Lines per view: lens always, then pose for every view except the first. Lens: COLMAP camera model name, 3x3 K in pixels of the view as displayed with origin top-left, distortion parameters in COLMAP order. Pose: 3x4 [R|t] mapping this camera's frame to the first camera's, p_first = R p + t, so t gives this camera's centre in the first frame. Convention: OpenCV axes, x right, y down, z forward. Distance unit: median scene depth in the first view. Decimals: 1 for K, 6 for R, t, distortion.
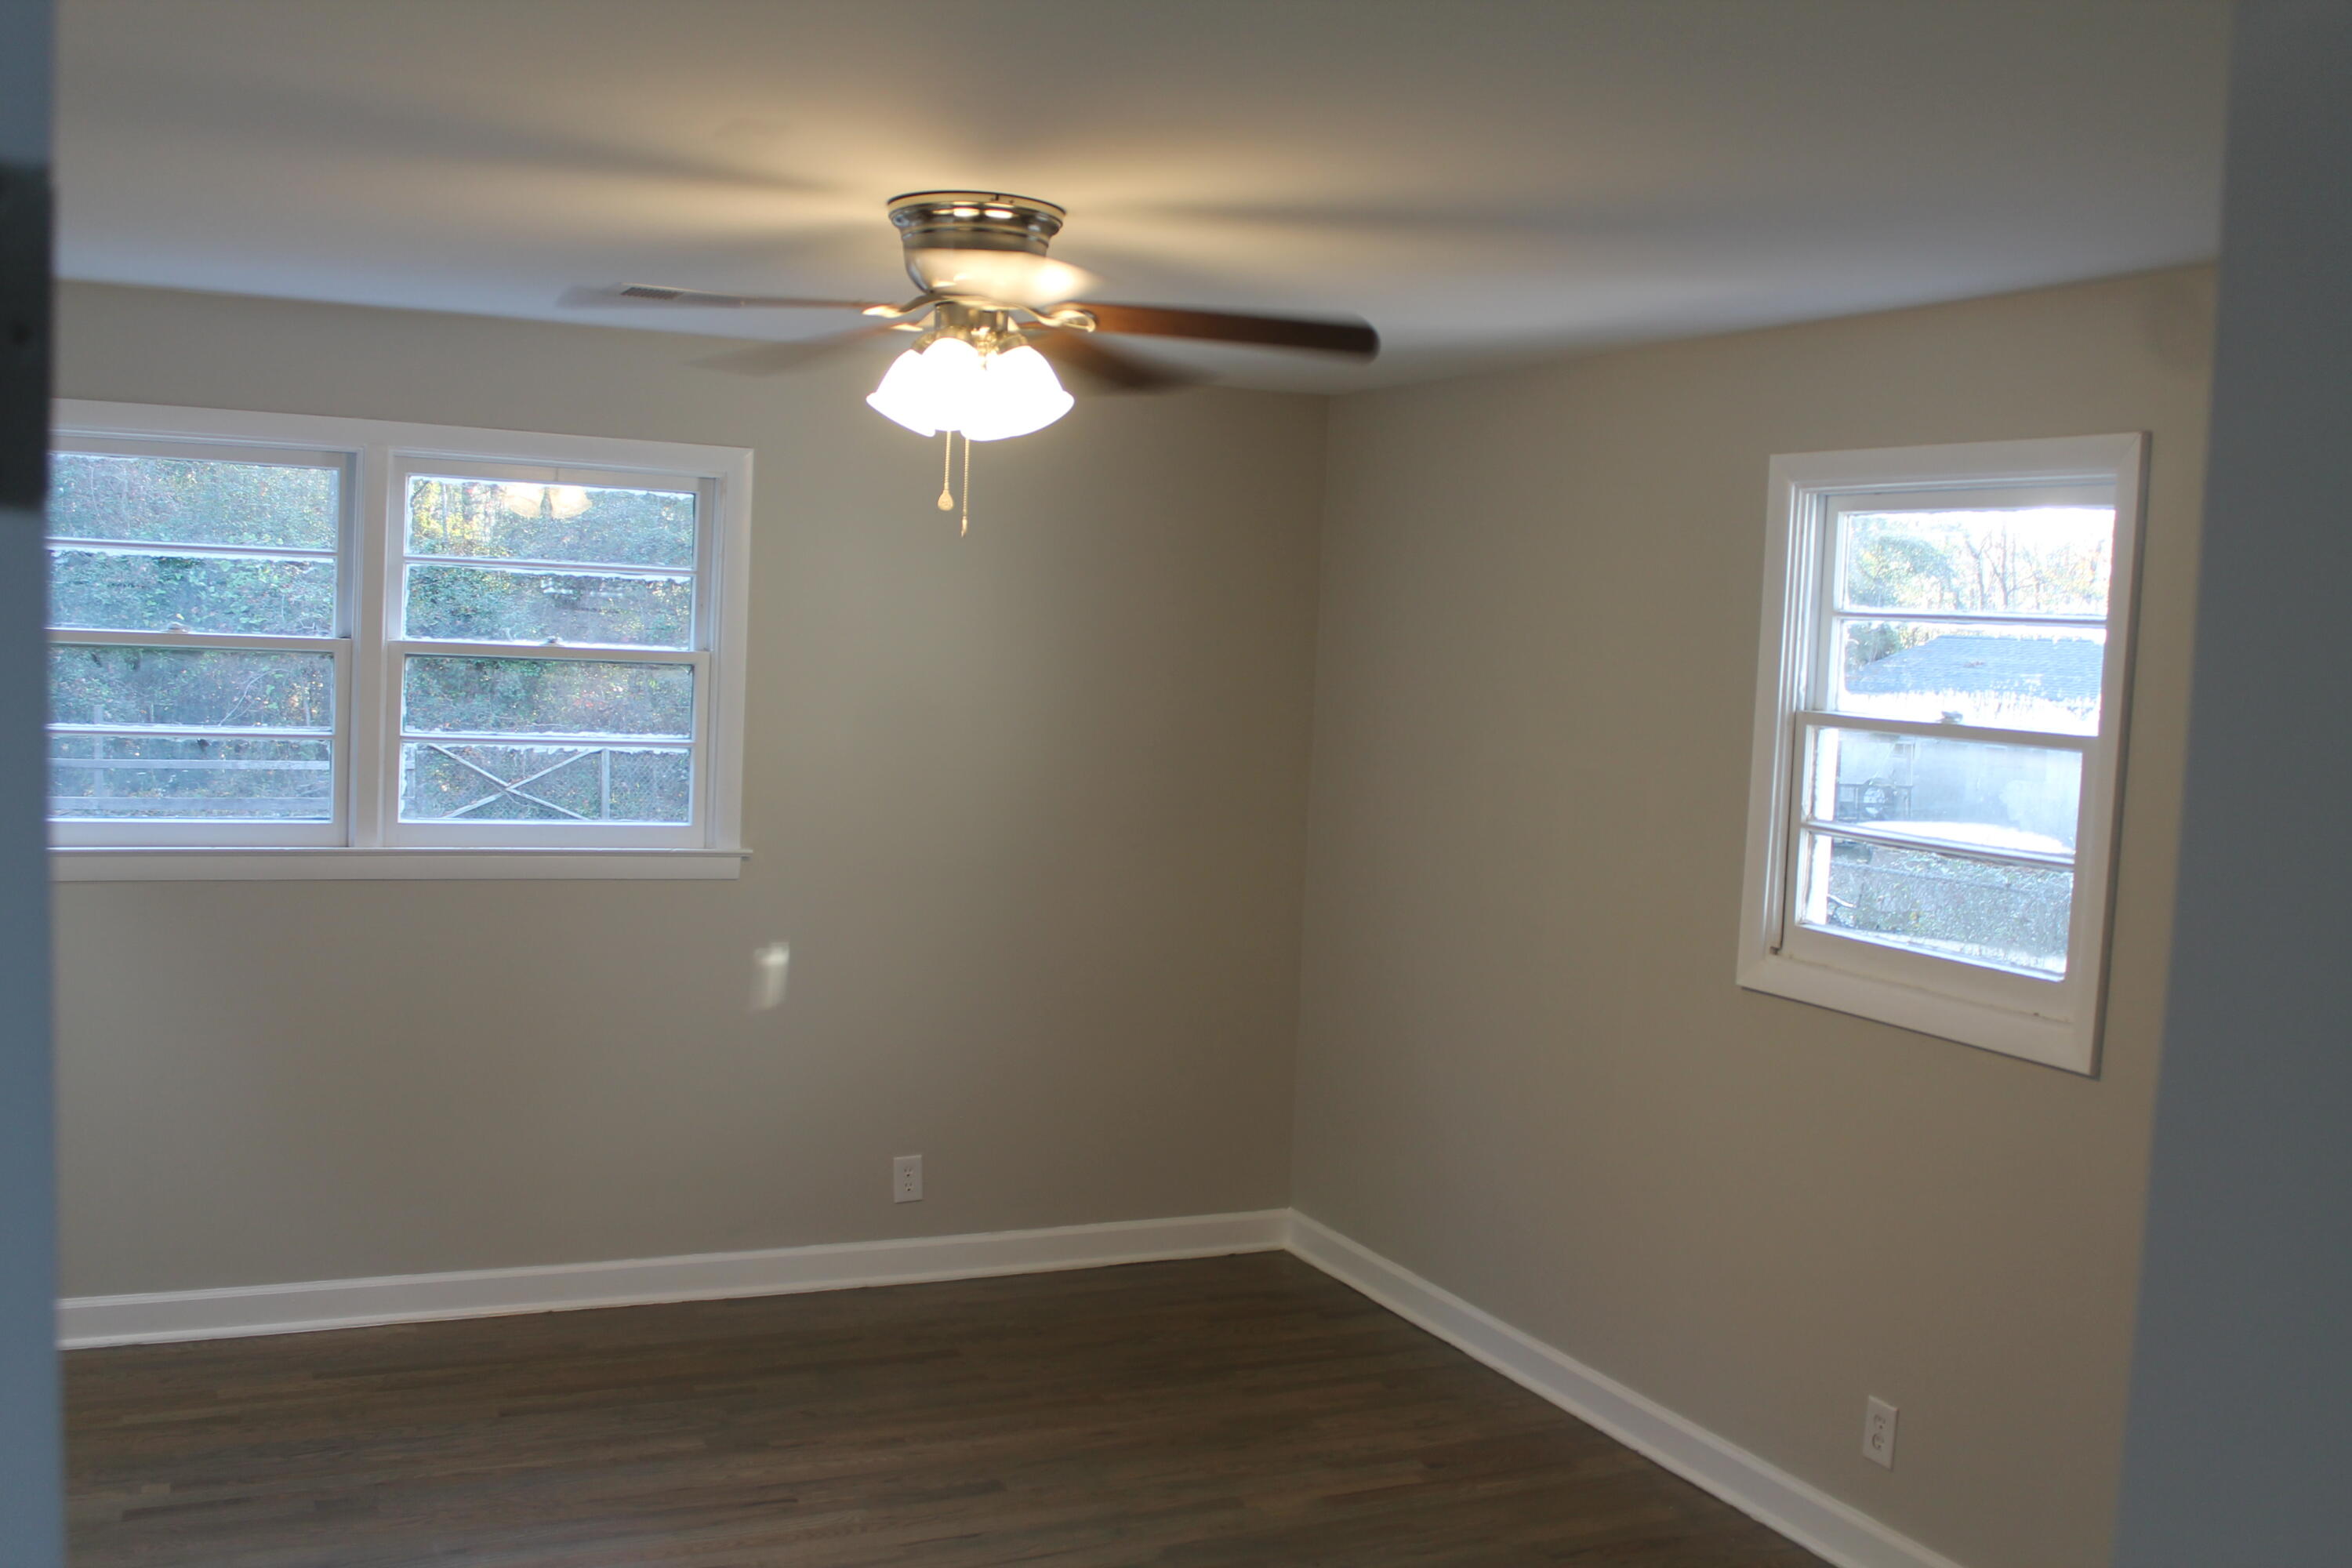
lens RADIAL K [[2230.9, 0, 1176.0], [0, 2230.9, 784.0], [0, 0, 1]] dist [-0.147308, 0.153223]
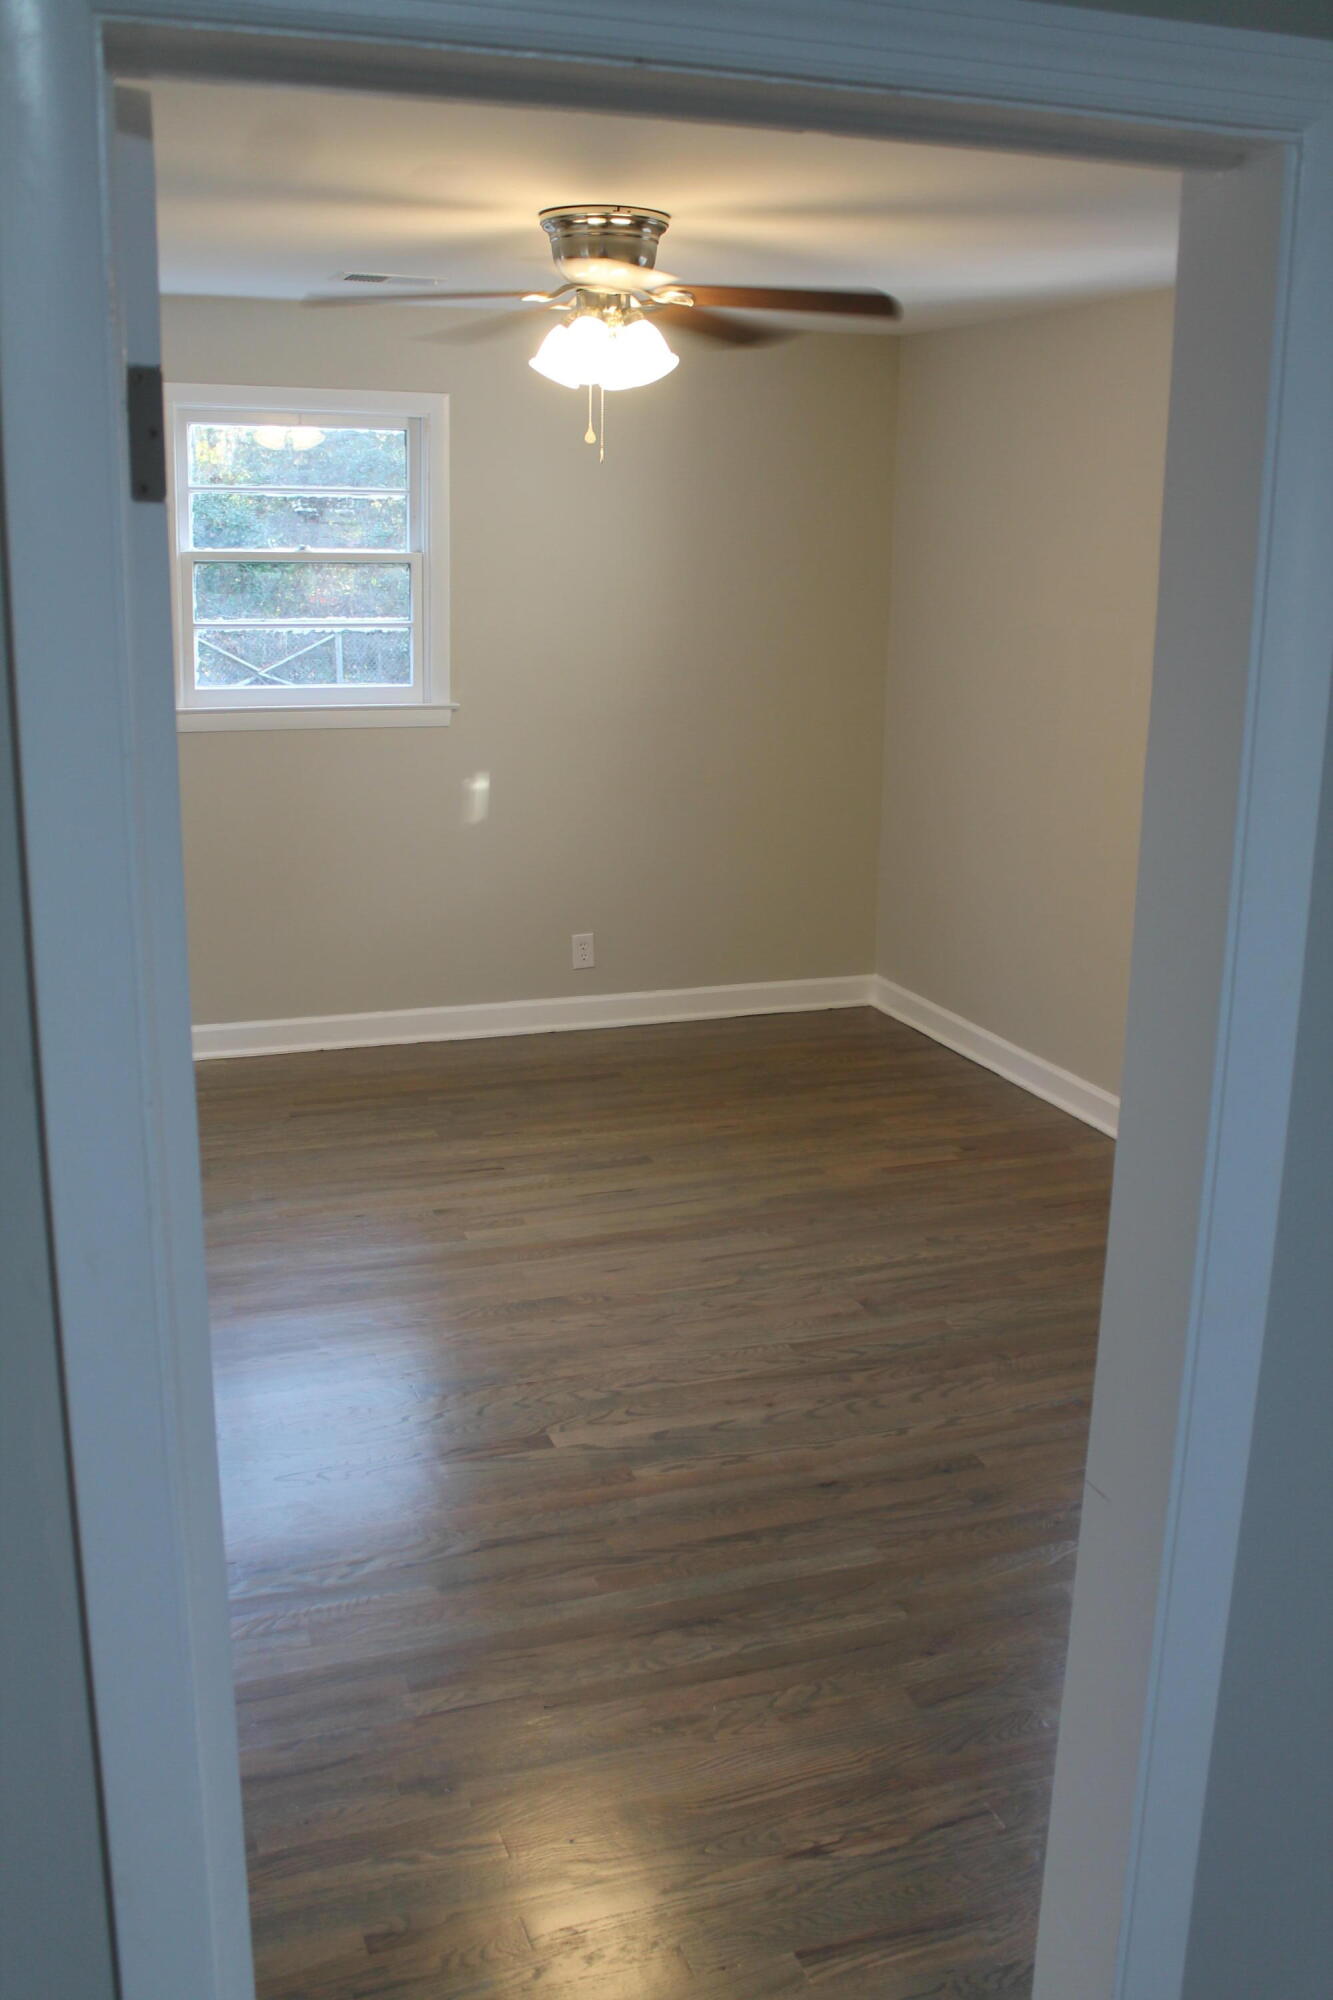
lens RADIAL K [[1897.0, 0, 666.5], [0, 1897.0, 1000.0], [0, 0, 1]] dist [-0.147308, 0.153223]
pose [[0.996481, -0.005021, -0.083663, 0.027272], [0.019754, 0.984153, 0.176220, 0.008441], [0.081452, -0.177252, 0.980789, -0.133549]]
